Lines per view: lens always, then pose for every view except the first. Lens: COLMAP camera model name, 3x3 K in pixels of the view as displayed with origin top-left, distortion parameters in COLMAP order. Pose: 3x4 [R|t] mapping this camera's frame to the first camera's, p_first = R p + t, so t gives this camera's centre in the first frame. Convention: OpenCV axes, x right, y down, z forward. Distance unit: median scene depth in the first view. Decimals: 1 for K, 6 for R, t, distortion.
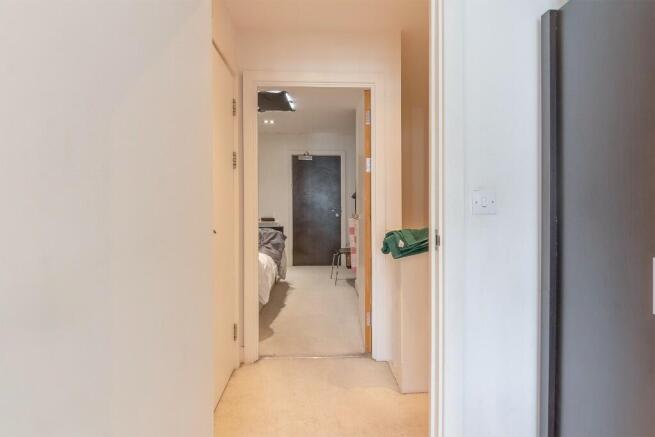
lens RADIAL K [[343.2, 0, 330.4], [0, 343.2, 209.1], [0, 0, 1]] dist [0.038334, -0.000232]
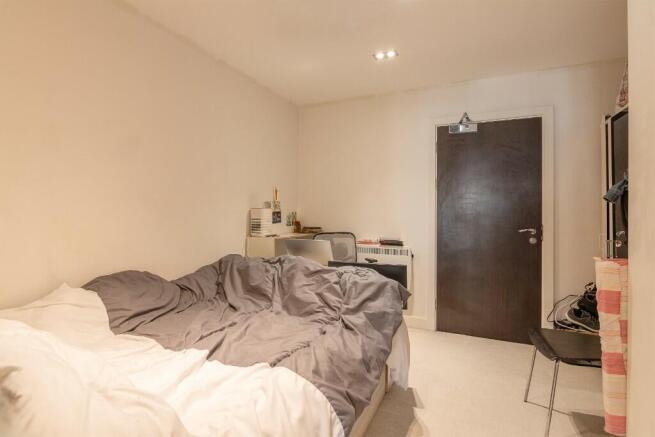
lens RADIAL K [[343.2, 0, 330.4], [0, 343.2, 209.1], [0, 0, 1]] dist [0.038334, -0.000232]
pose [[0.896963, 0.002072, -0.442101, -0.021648], [-0.016508, 0.999449, -0.028810, -0.007871], [0.441797, 0.033140, 0.896503, 0.454972]]
